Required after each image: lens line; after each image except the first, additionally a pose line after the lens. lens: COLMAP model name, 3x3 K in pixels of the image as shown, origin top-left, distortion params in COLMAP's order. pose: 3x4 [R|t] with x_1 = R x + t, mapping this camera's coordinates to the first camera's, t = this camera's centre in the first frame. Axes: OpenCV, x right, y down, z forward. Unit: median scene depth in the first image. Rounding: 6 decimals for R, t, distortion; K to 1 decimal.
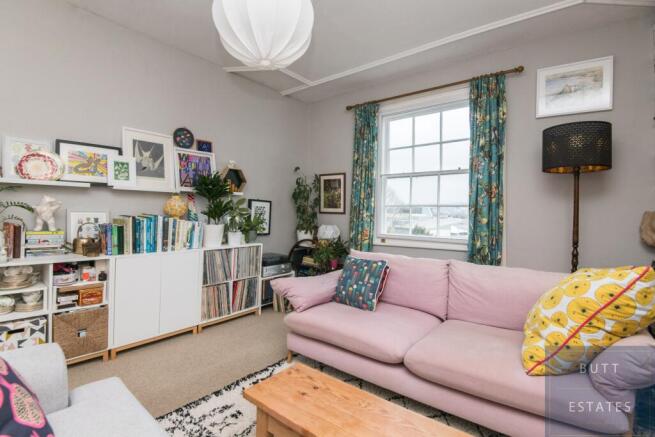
lens RADIAL K [[302.4, 0, 327.5], [0, 302.4, 218.5], [0, 0, 1]] dist [-0.029809, -0.000074]
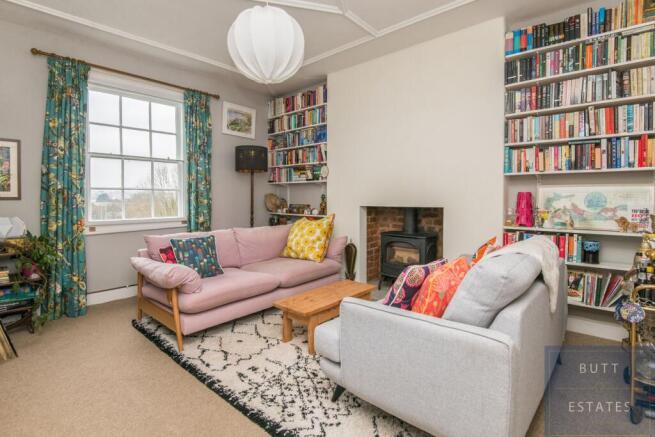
lens RADIAL K [[318.1, 0, 327.5], [0, 318.1, 218.5], [0, 0, 1]] dist [-0.035345, -0.000450]
pose [[0.053769, -0.079756, 0.995363, -0.738285], [0.020606, 0.996682, 0.078749, -0.014863], [-0.998341, 0.016276, 0.055234, 0.311940]]
